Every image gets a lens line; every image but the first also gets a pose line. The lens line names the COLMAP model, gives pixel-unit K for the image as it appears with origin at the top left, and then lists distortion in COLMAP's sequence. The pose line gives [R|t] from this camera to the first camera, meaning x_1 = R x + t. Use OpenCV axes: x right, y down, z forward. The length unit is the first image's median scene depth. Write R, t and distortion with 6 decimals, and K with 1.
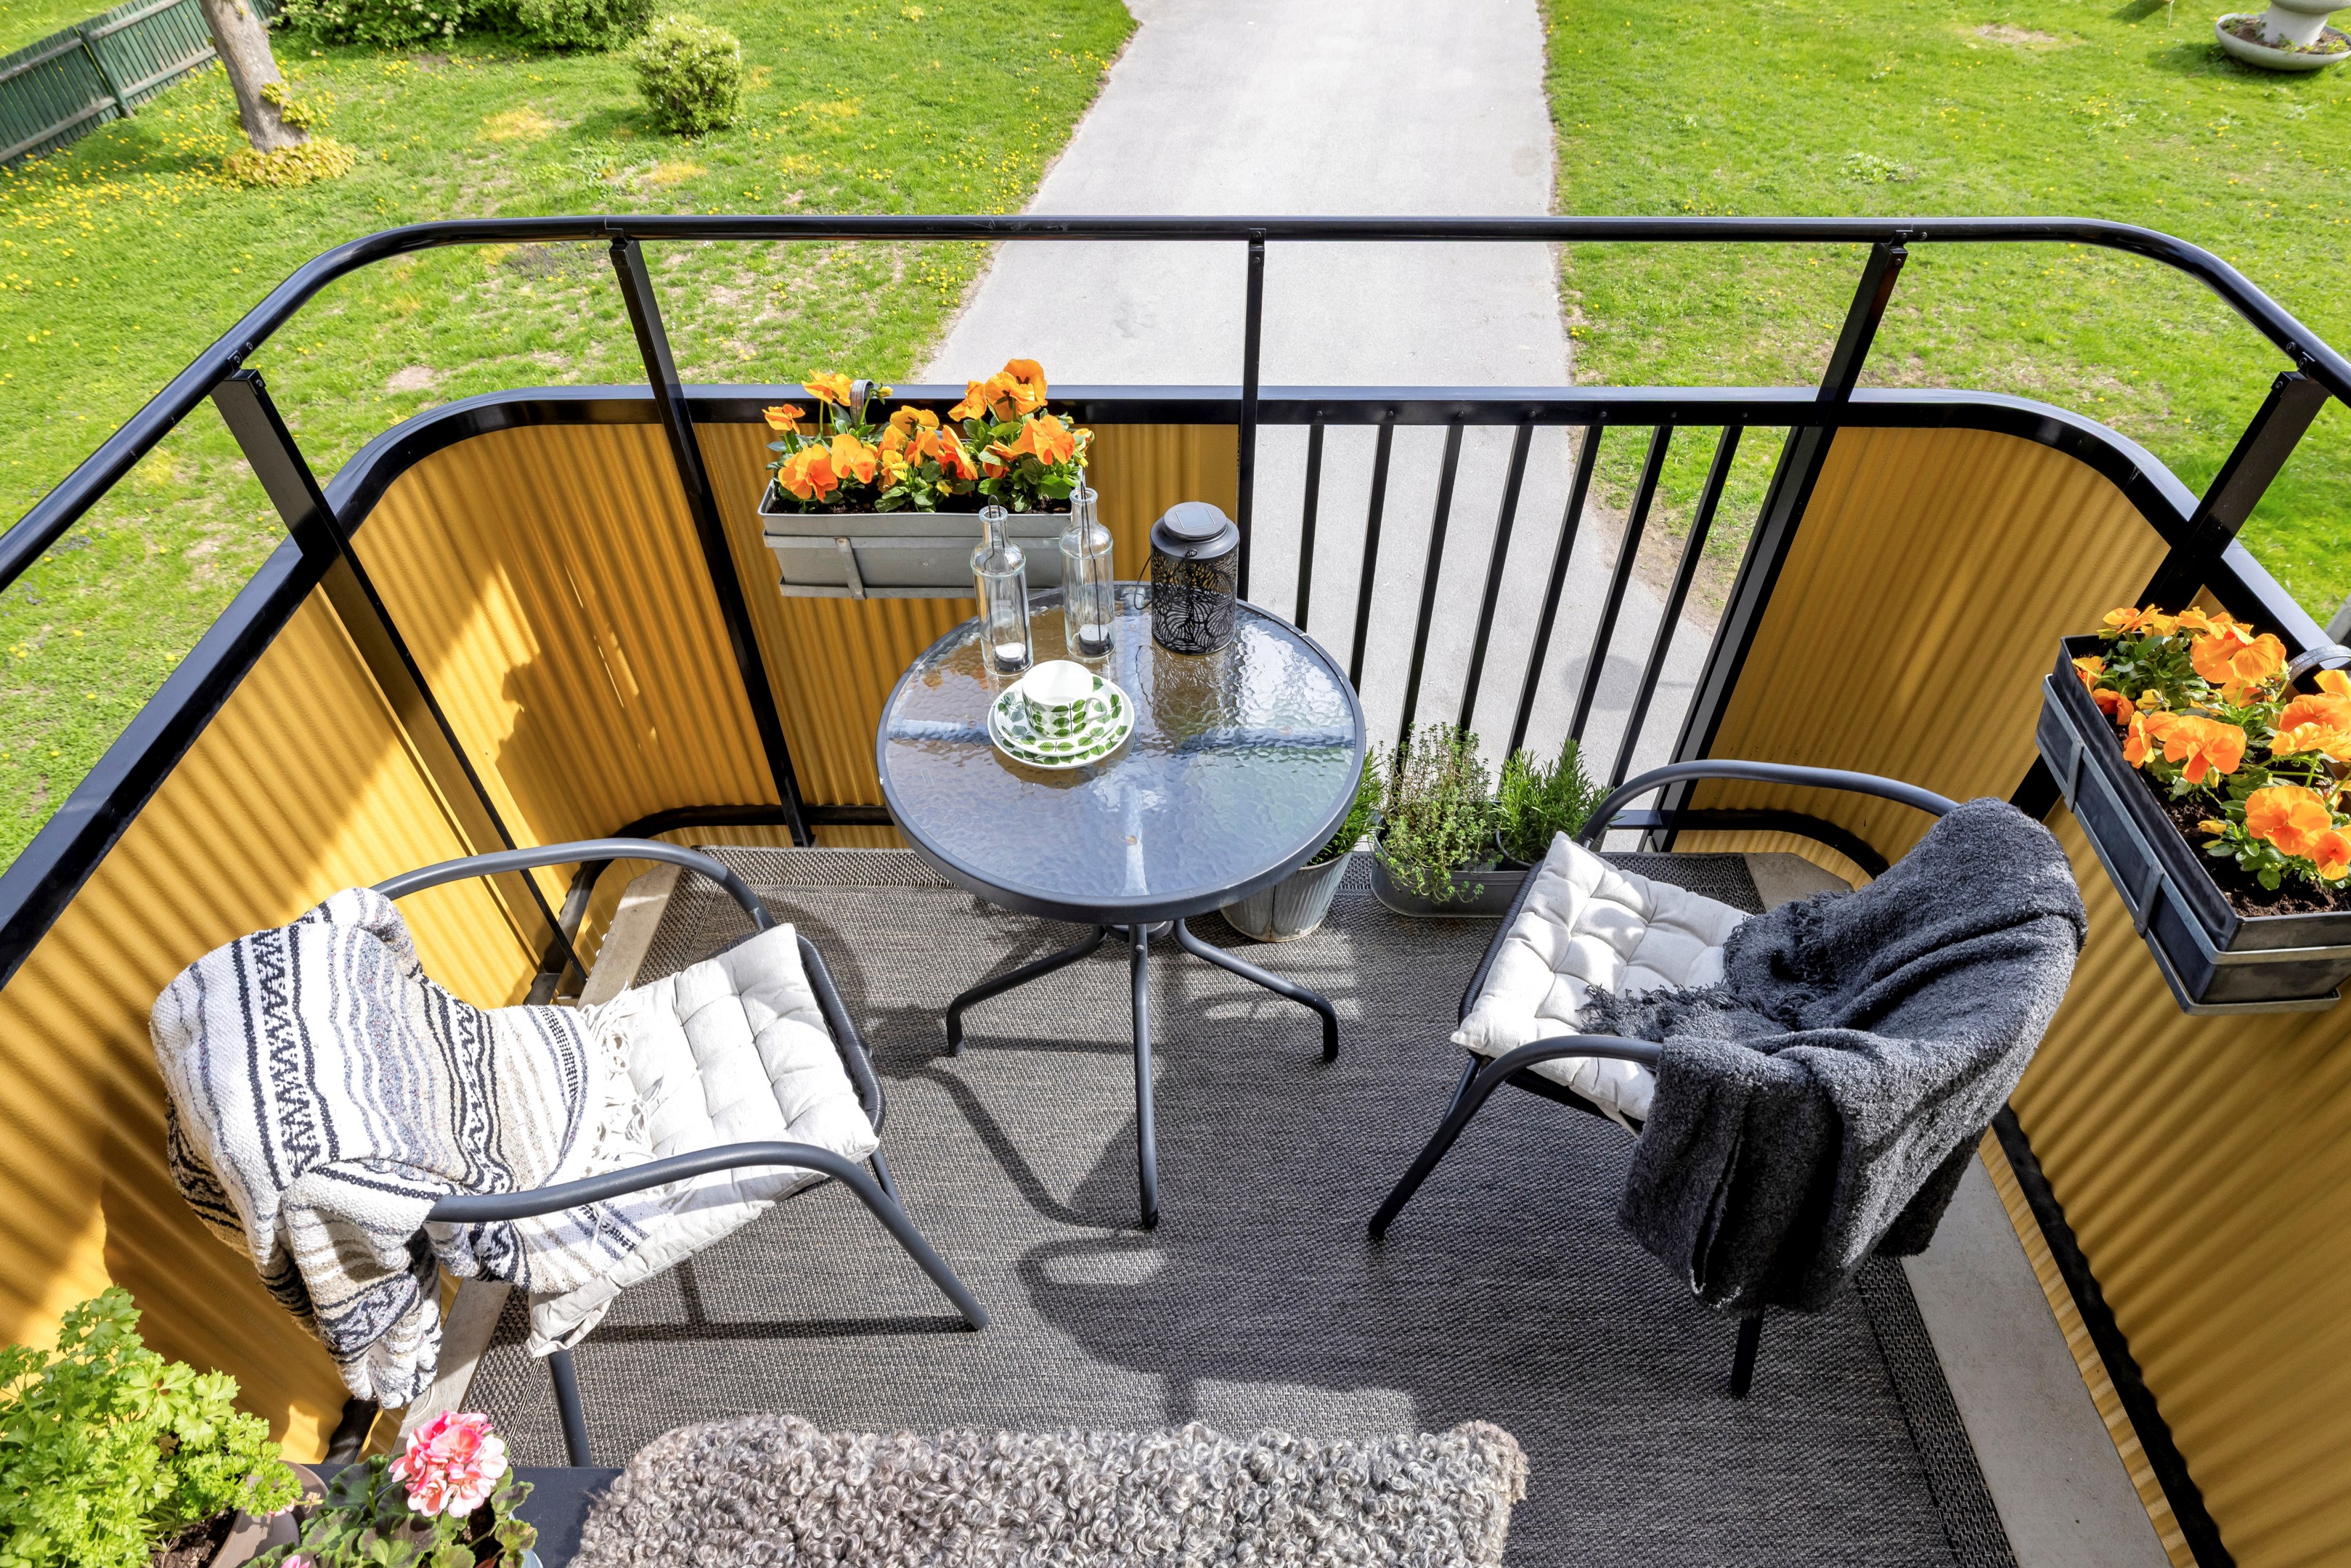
lens RADIAL K [[1252.9, 0, 1182.5], [0, 1252.9, 781.6], [0, 0, 1]] dist [-0.003980, -0.000765]
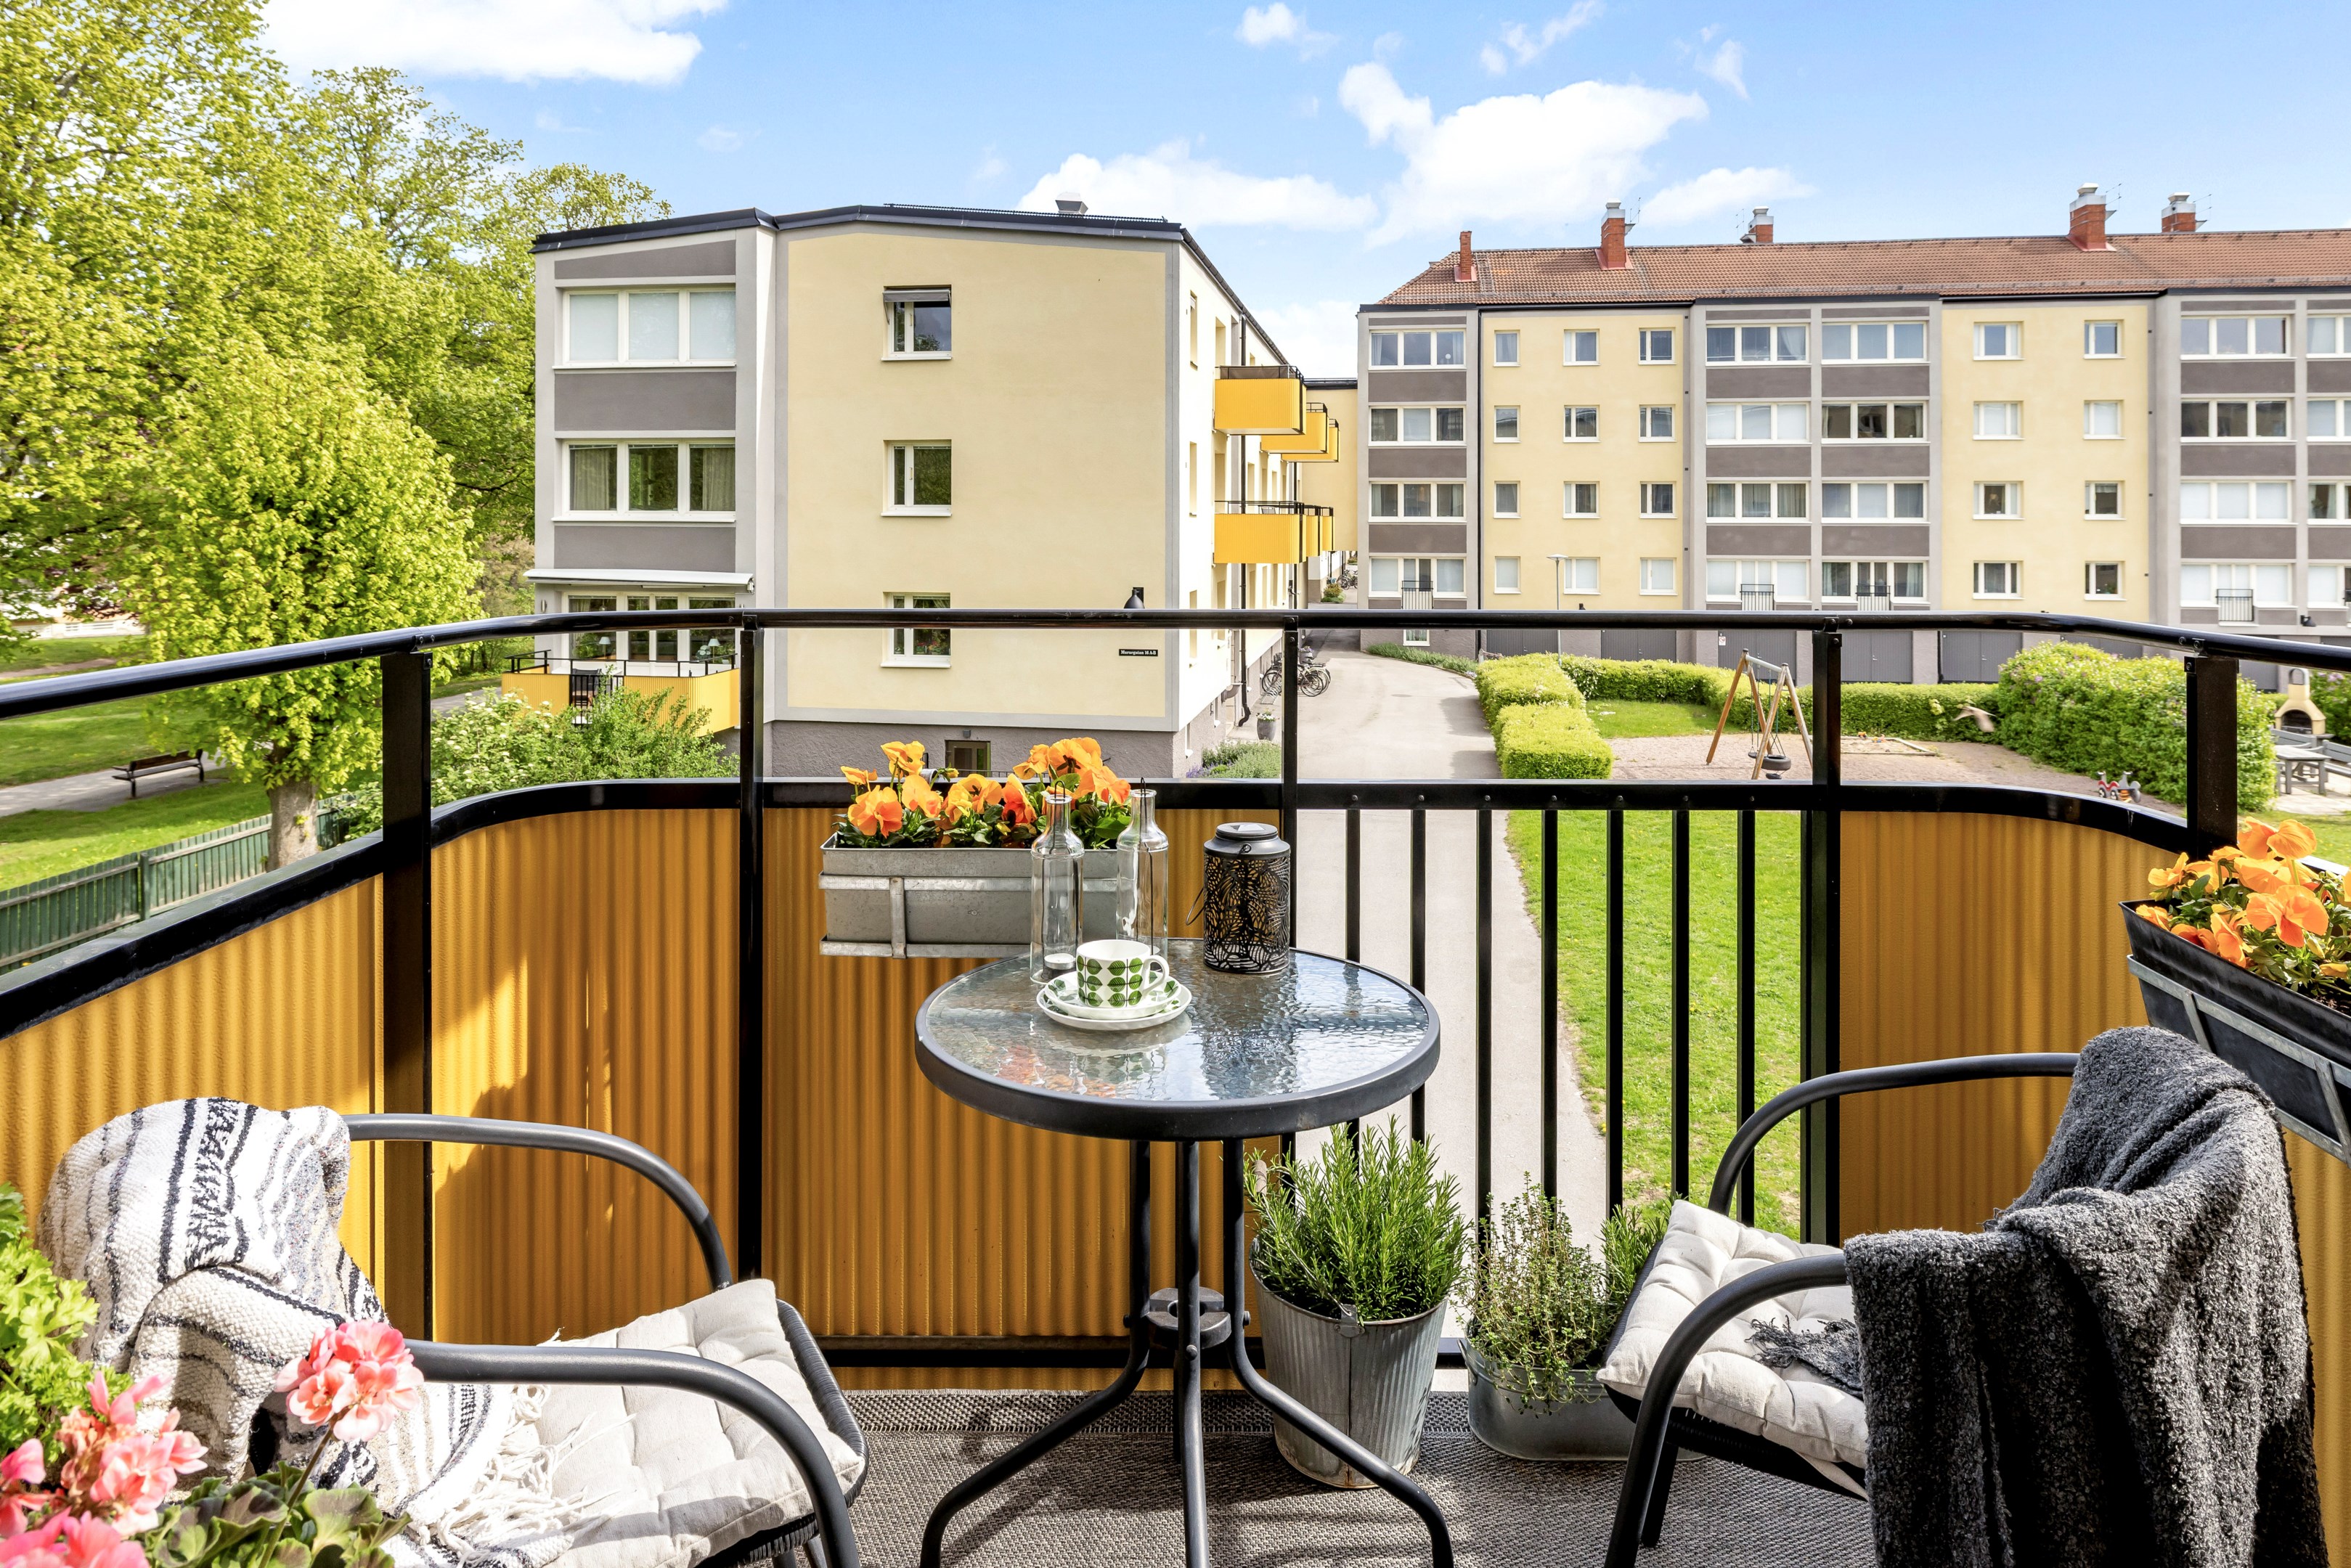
lens RADIAL K [[1464.7, 0, 1168.7], [0, 1464.7, 743.2], [0, 0, 1]] dist [-0.005484, -0.002630]
pose [[0.999953, -0.001246, 0.009609, -0.063793], [0.007468, 0.730981, -0.682357, 0.542597], [-0.006174, 0.682397, 0.730956, 0.058372]]
